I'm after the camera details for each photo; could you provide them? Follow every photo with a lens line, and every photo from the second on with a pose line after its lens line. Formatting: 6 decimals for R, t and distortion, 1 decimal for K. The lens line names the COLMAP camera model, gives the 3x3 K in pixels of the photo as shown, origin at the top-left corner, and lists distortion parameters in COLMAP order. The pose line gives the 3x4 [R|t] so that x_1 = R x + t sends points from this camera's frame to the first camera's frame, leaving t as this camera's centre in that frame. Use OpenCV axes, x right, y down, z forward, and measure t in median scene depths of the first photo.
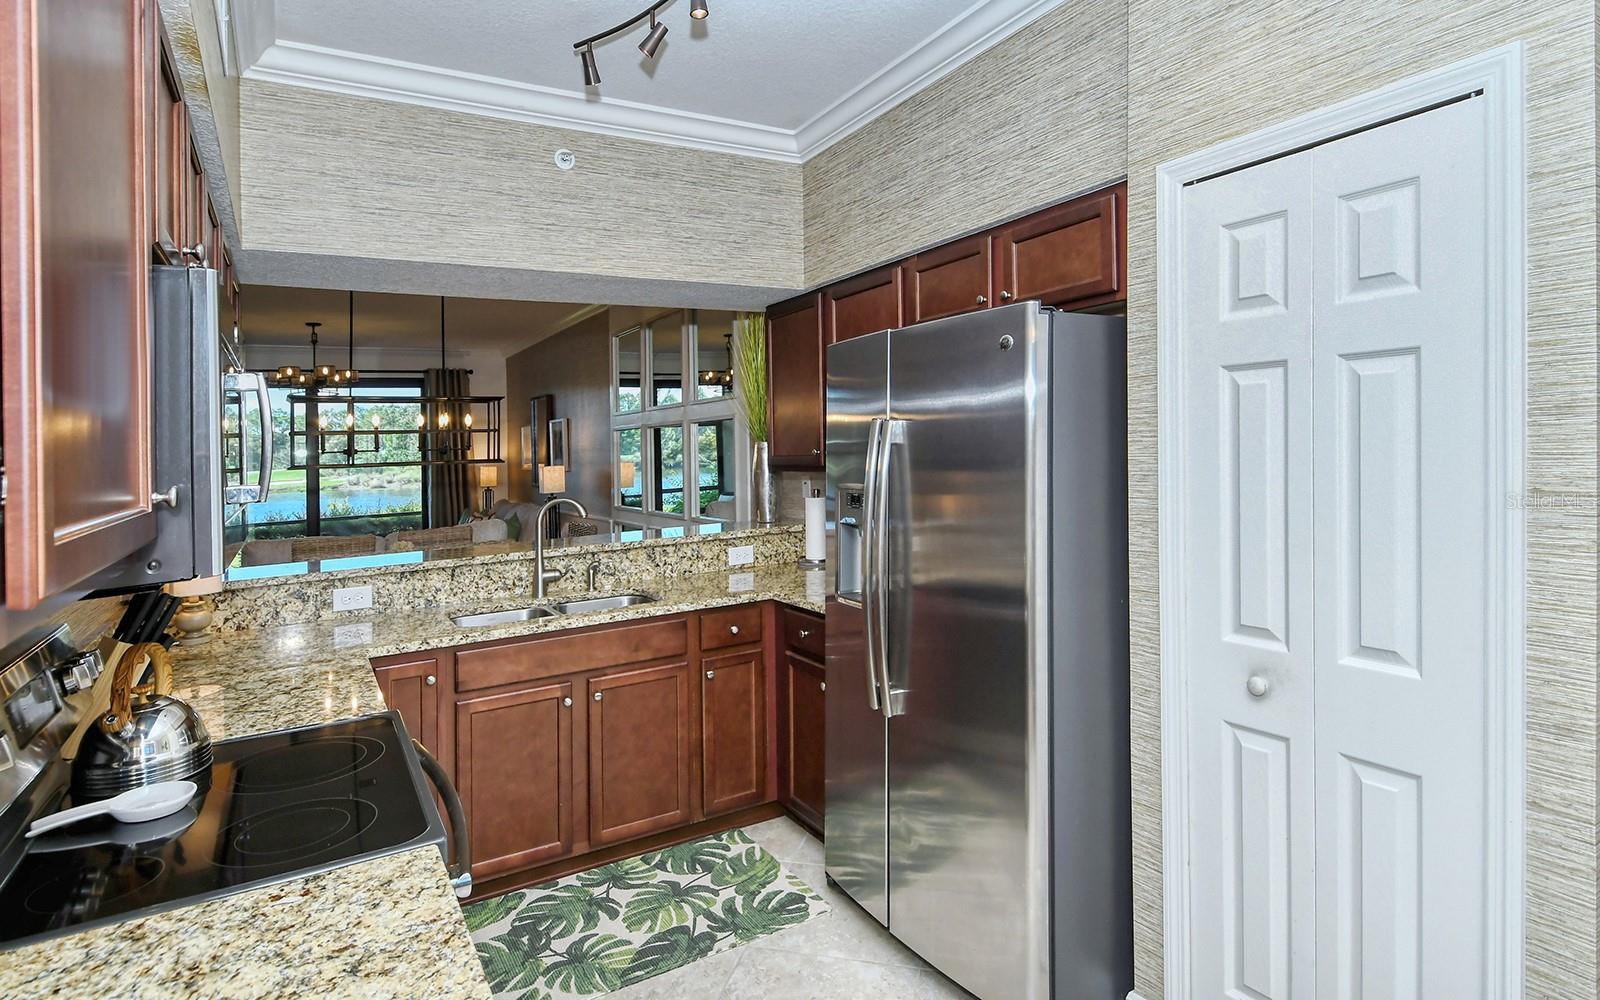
lens RADIAL K [[872.1, 0, 792.8], [0, 872.1, 485.8], [0, 0, 1]] dist [0.044360, -0.035963]
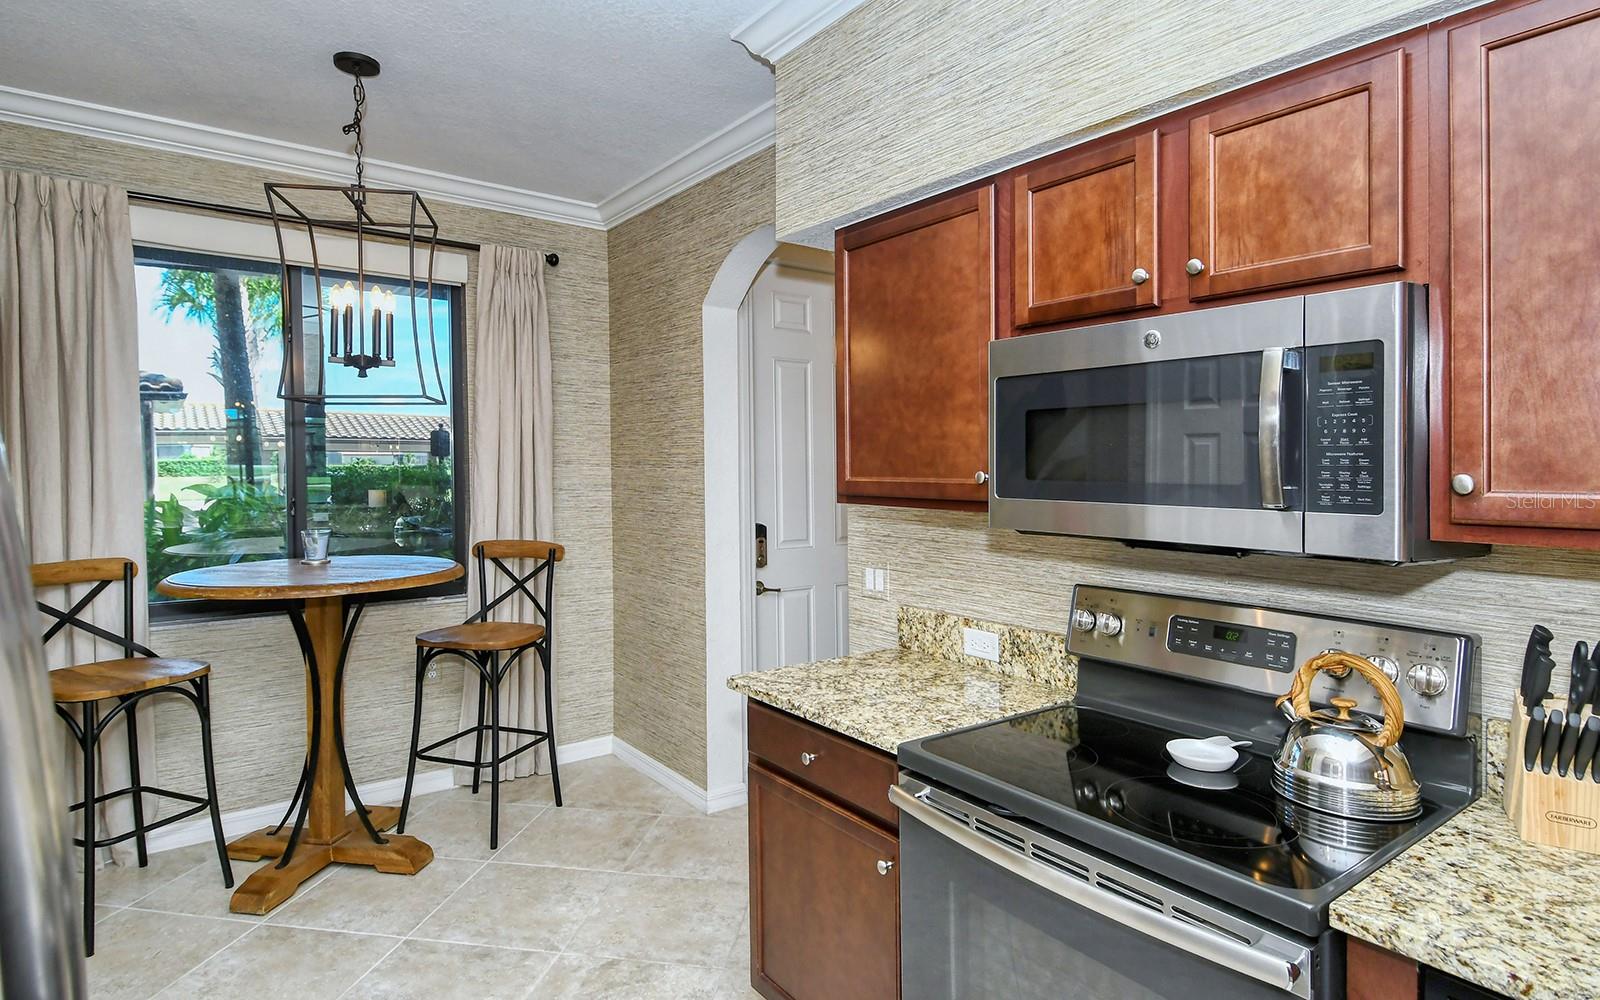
lens RADIAL K [[872.1, 0, 792.8], [0, 872.1, 485.8], [0, 0, 1]] dist [0.044360, -0.035963]
pose [[-0.993645, 0.041118, -0.104777, -0.048242], [0.032928, 0.996352, 0.078728, -0.044199], [0.107632, 0.074778, -0.991375, 0.978371]]
